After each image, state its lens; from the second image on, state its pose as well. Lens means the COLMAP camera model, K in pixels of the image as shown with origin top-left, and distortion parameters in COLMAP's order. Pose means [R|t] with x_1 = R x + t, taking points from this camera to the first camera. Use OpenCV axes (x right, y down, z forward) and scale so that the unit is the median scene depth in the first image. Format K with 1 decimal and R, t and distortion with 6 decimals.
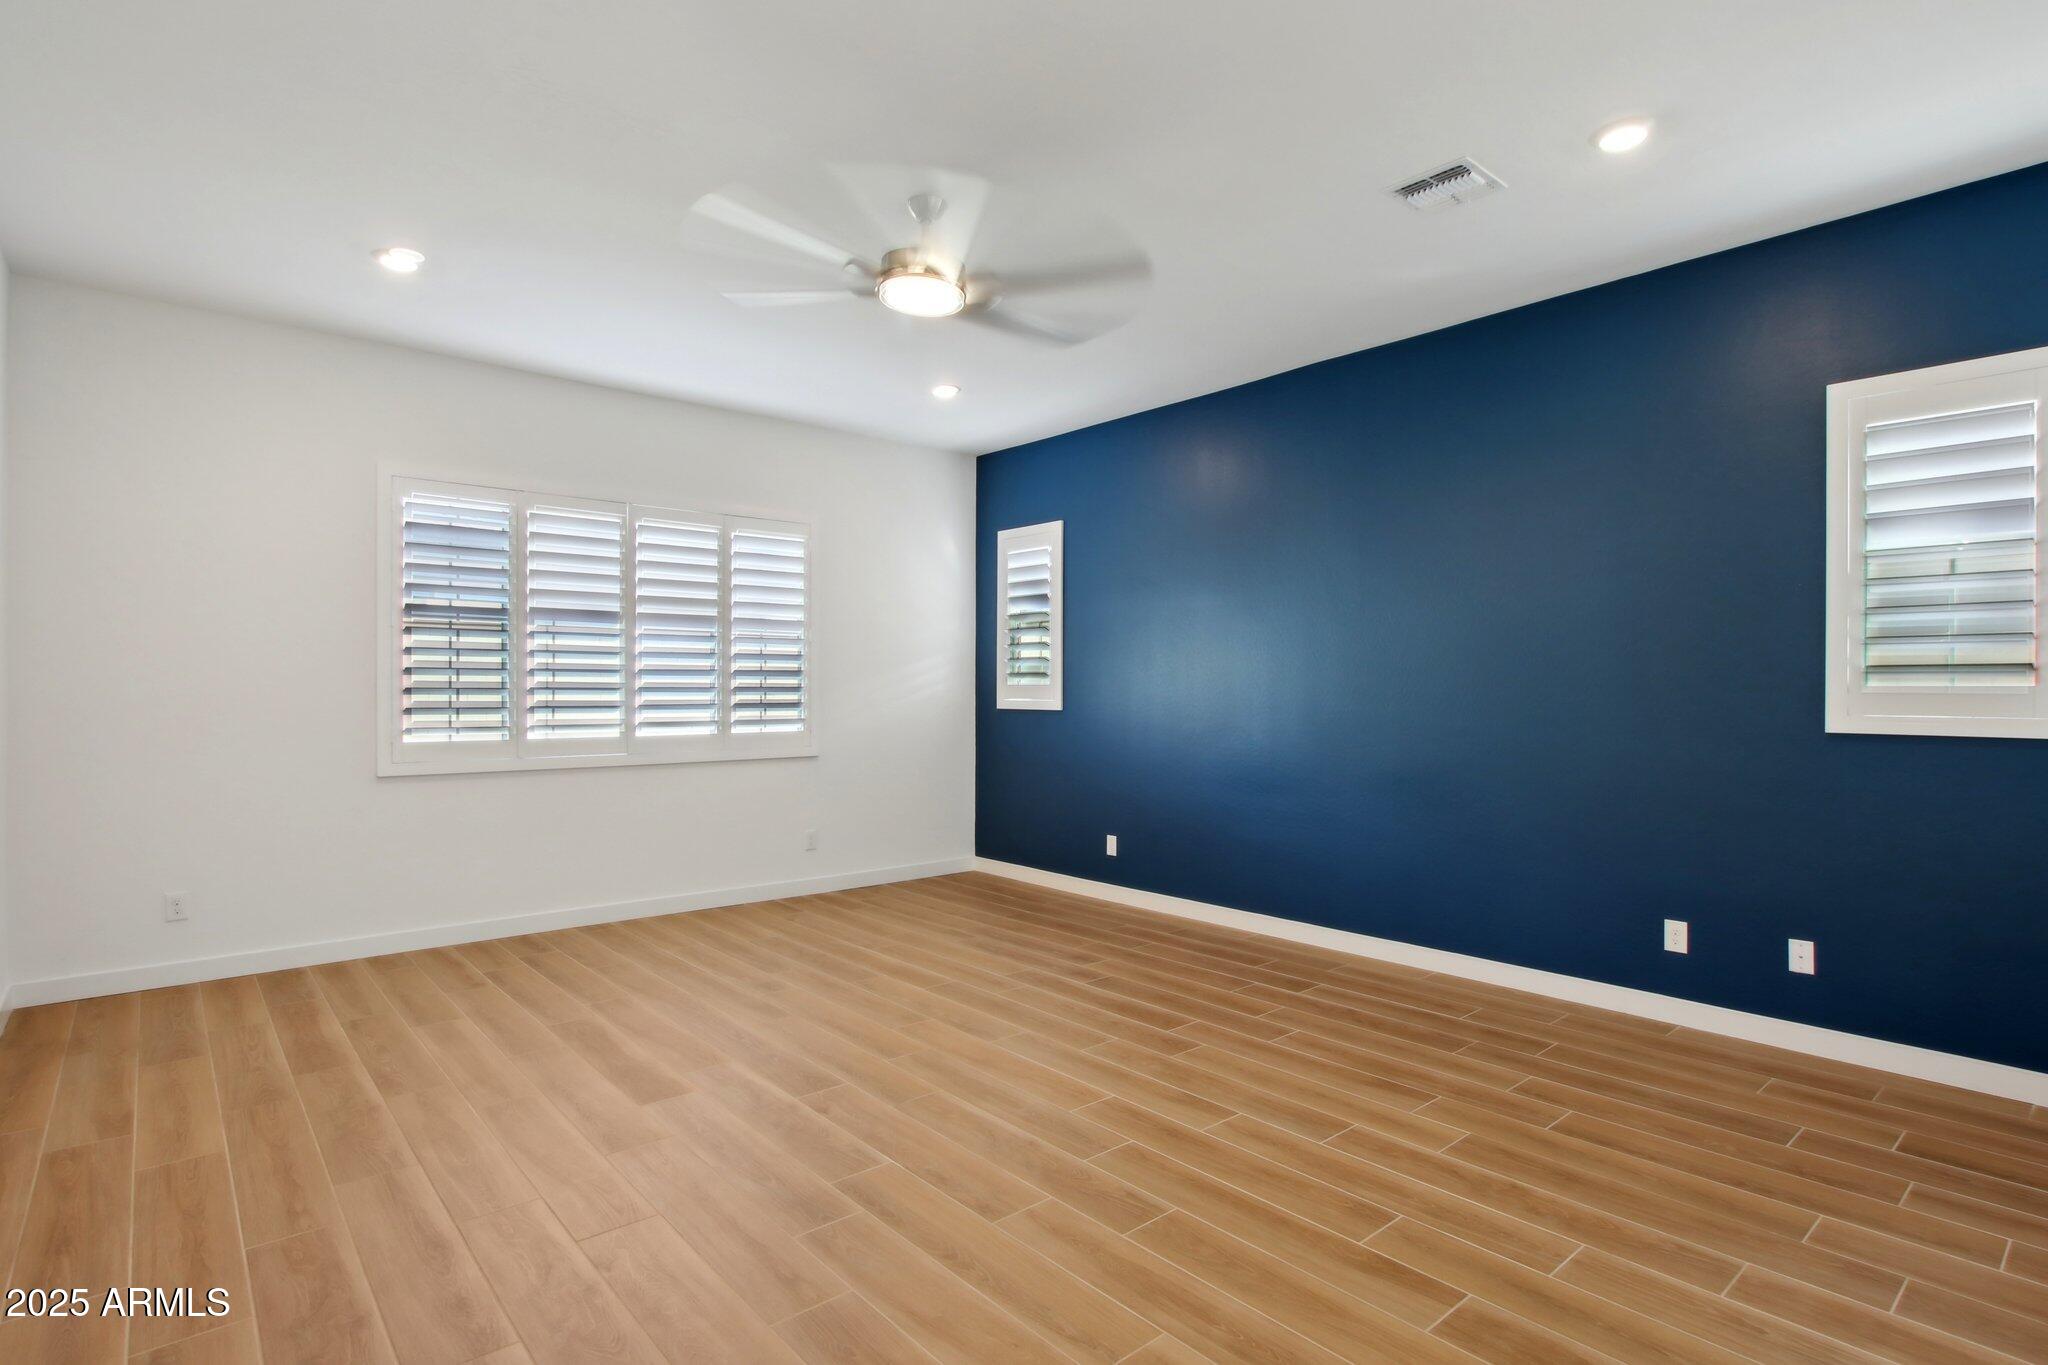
lens RADIAL K [[992.3, 0, 1026.8], [0, 992.3, 691.6], [0, 0, 1]] dist [-0.015469, 0.001233]
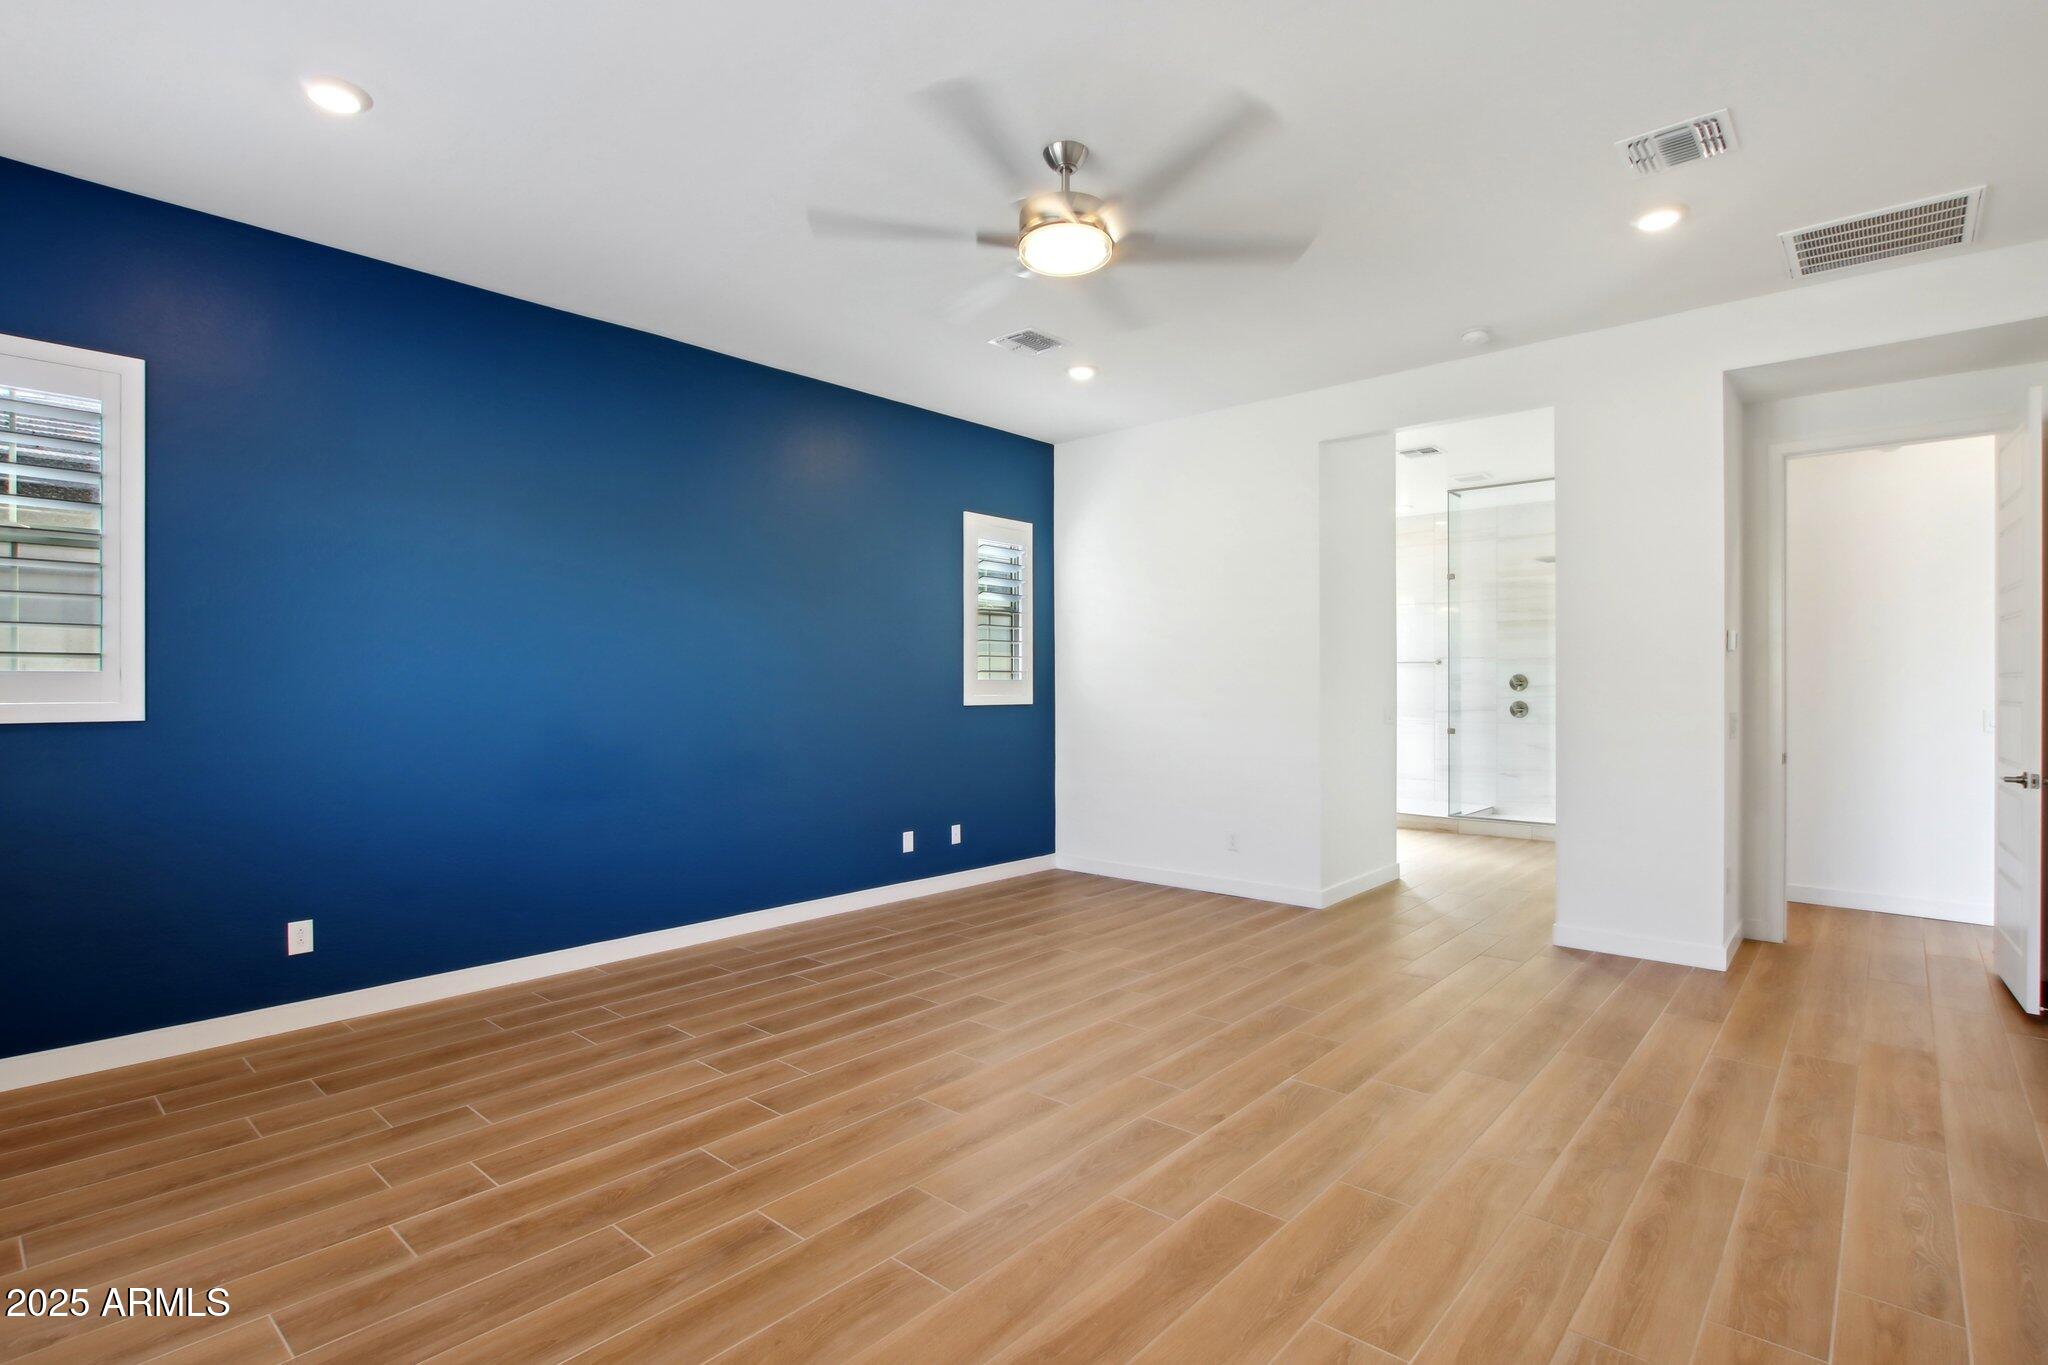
lens RADIAL K [[992.3, 0, 994.4], [0, 992.3, 677.6], [0, 0, 1]] dist [-0.015469, 0.001233]
pose [[-0.100749, 0.004227, 0.994903, -0.968549], [0.000842, 0.999991, -0.004163, 0.000082], [-0.994911, 0.000418, -0.100752, 1.113986]]
